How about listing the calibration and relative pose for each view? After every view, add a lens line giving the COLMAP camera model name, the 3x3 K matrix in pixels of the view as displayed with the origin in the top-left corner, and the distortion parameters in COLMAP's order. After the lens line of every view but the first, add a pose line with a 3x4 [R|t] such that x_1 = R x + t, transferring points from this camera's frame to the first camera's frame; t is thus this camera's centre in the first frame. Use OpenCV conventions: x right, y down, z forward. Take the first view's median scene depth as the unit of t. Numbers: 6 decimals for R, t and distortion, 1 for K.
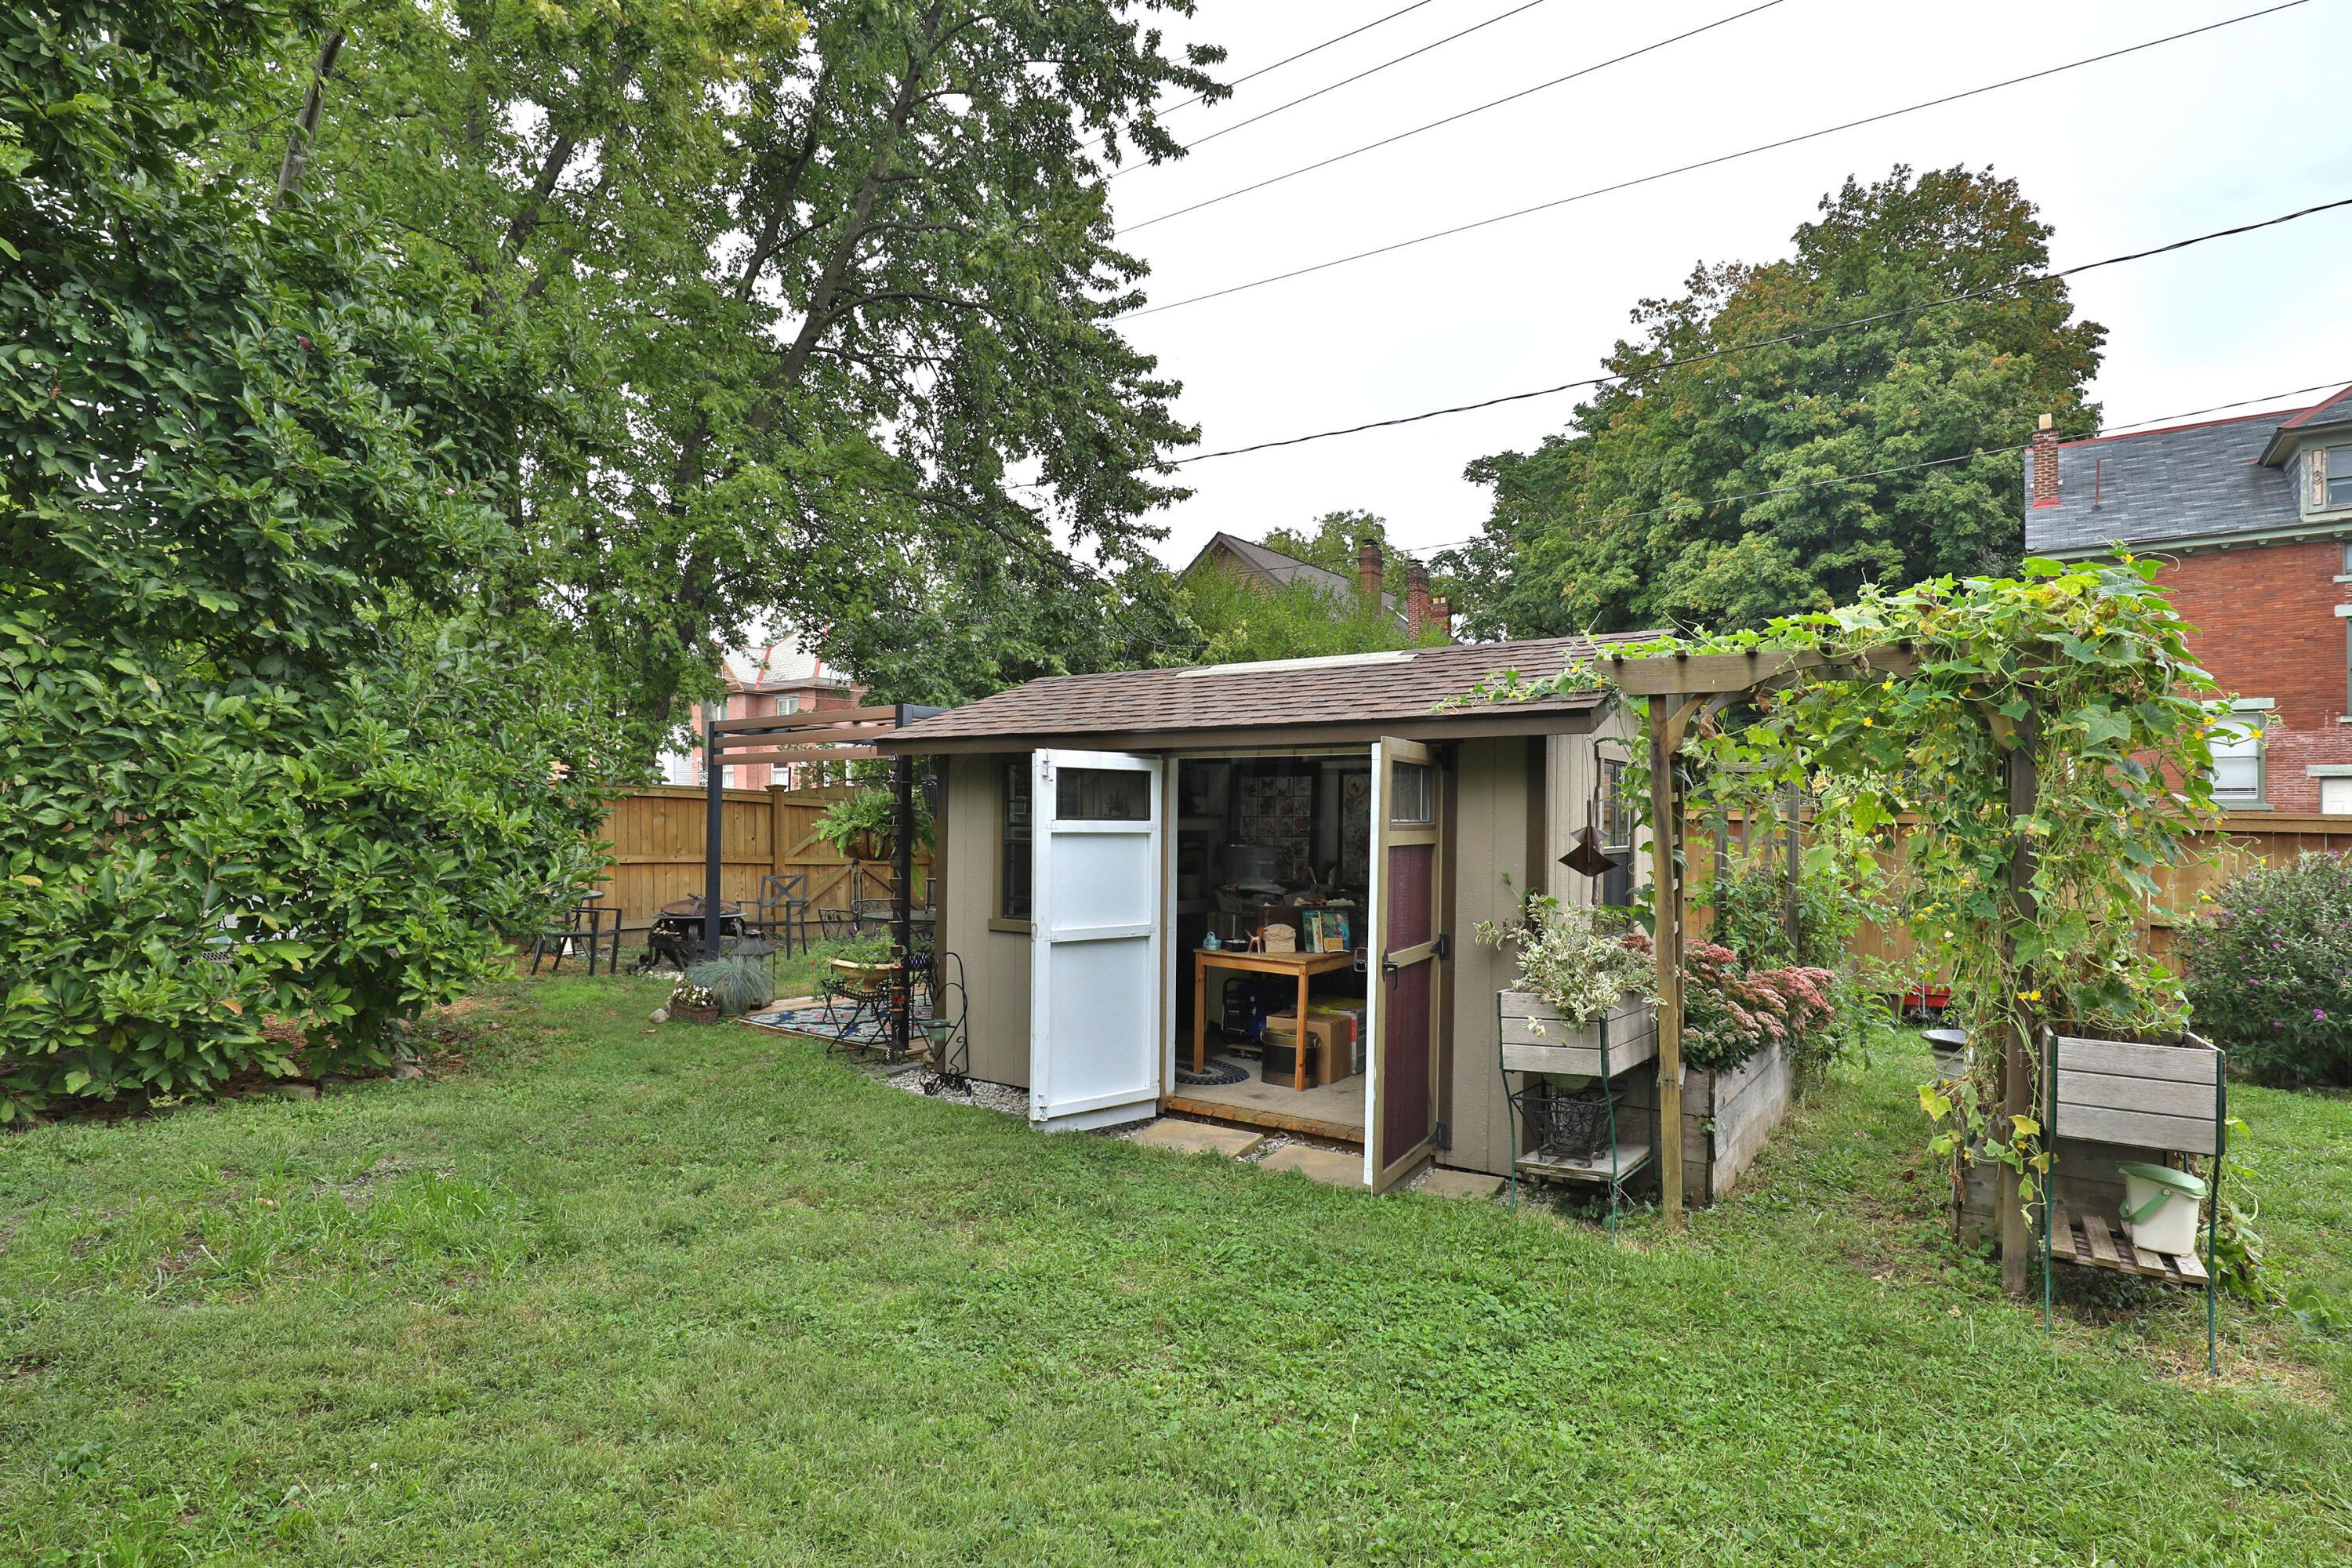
lens RADIAL K [[1212.6, 0, 1175.4], [0, 1212.6, 776.2], [0, 0, 1]] dist [0.002354, 0.000945]
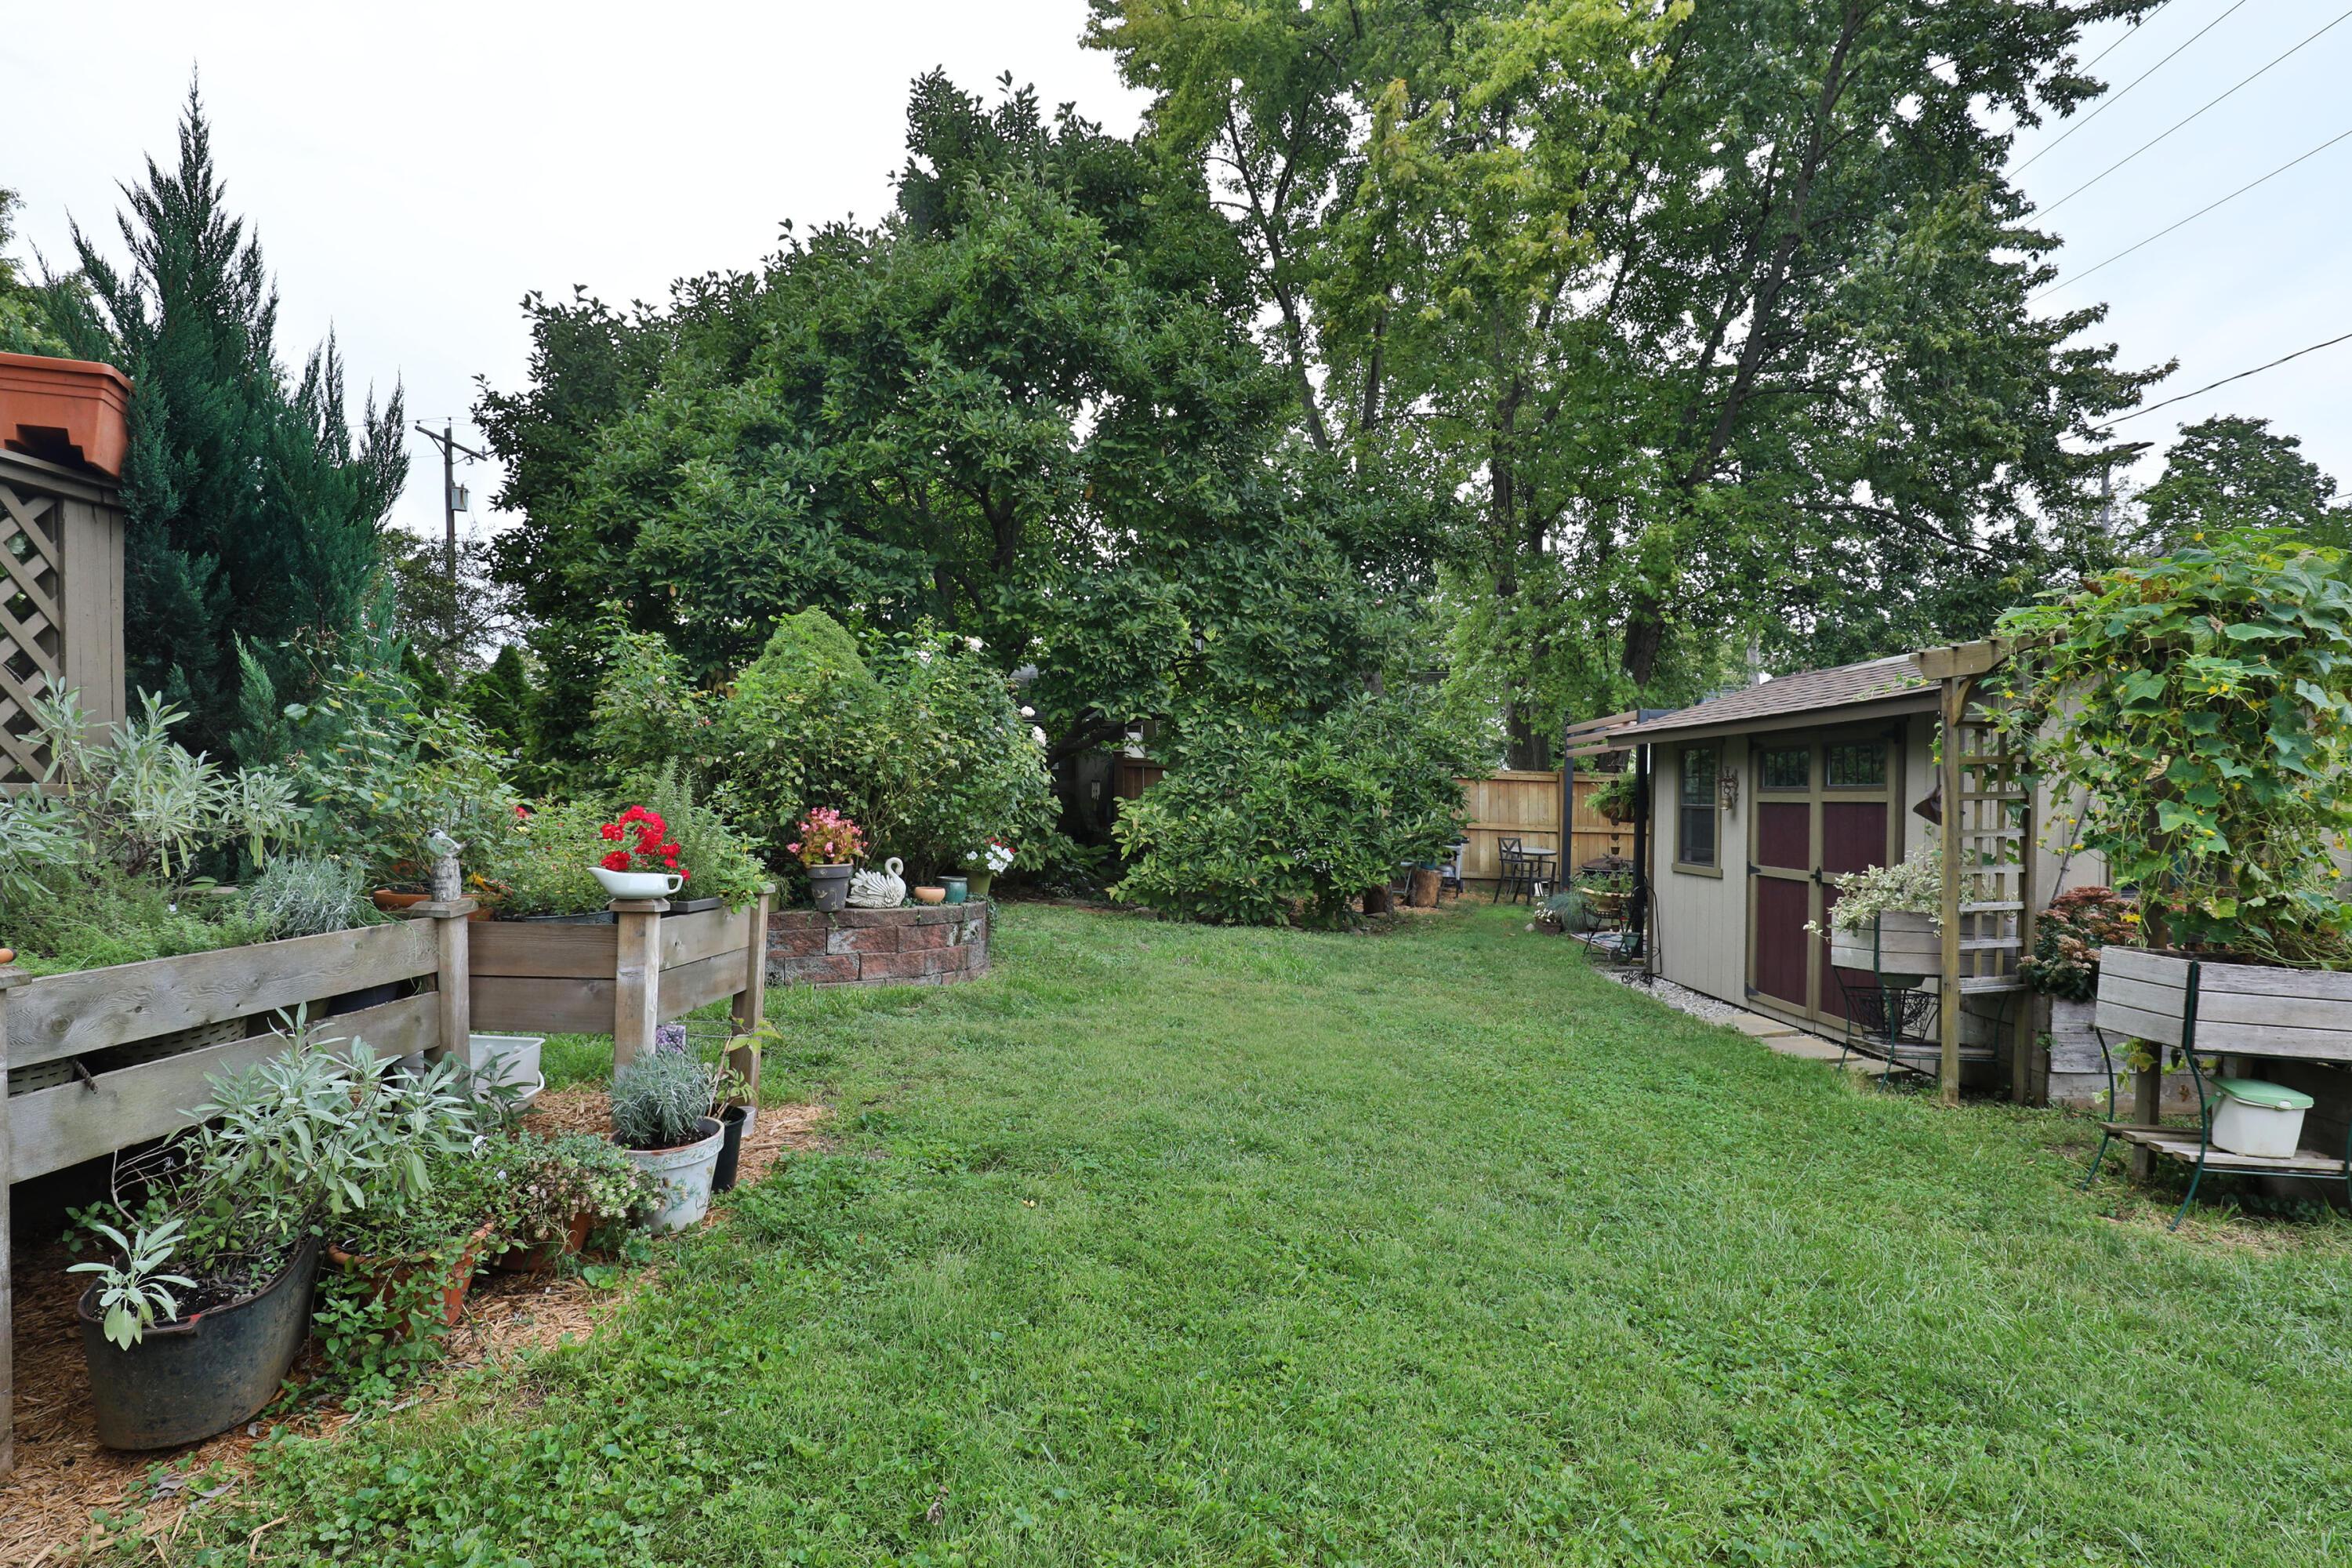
lens RADIAL K [[1142.2, 0, 1170.0], [0, 1142.2, 802.6], [0, 0, 1]] dist [-0.023901, 0.001174]
pose [[0.579139, -0.004933, -0.815214, 0.456681], [0.022329, 0.999703, 0.009814, 0.019754], [0.814923, -0.023886, 0.579077, -0.156194]]
